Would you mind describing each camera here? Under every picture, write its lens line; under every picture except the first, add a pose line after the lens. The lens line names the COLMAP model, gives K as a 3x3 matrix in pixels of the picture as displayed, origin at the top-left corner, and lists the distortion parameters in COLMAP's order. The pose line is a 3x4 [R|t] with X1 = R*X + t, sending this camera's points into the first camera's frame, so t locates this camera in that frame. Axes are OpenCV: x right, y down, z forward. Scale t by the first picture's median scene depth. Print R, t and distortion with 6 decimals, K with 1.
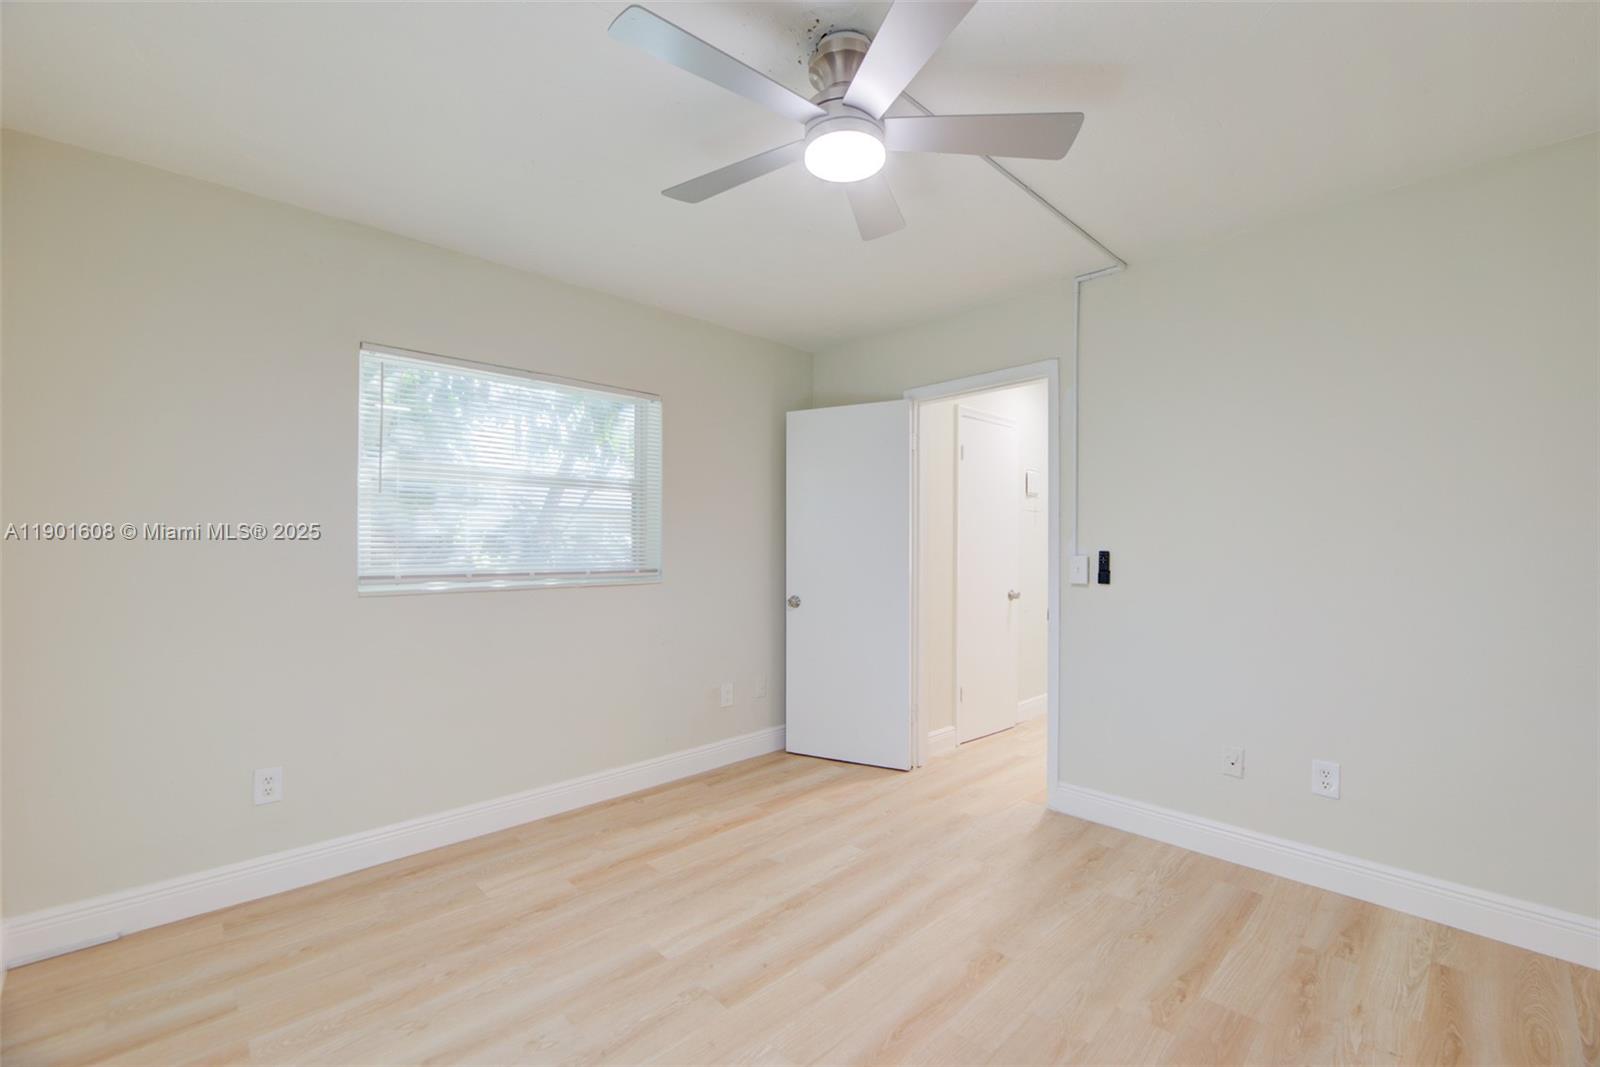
lens RADIAL K [[680.2, 0, 800.0], [0, 680.2, 533.5], [0, 0, 1]] dist [-0.001464, -0.000487]
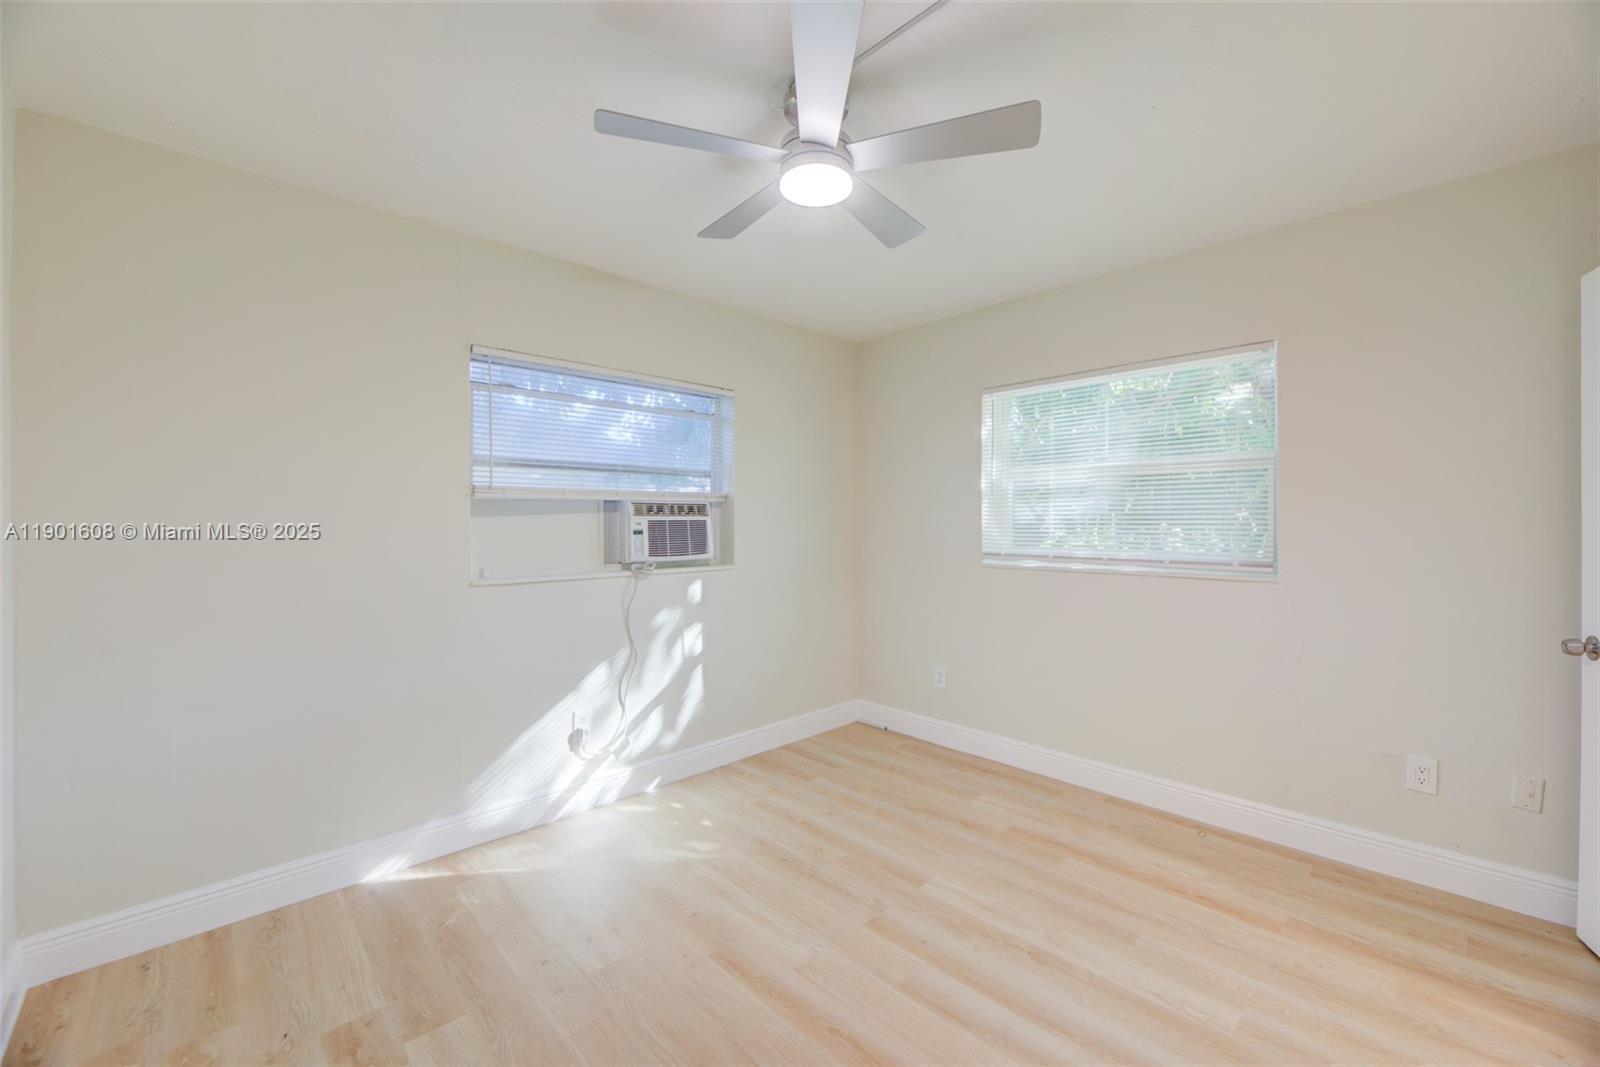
lens RADIAL K [[637.8, 0, 804.3], [0, 637.8, 513.8], [0, 0, 1]] dist [-0.001641, -0.000415]
pose [[-0.002780, -0.022131, -0.999751, 0.720350], [0.011281, 0.999691, -0.022161, 0.007149], [0.999933, -0.011340, -0.002529, 0.645783]]
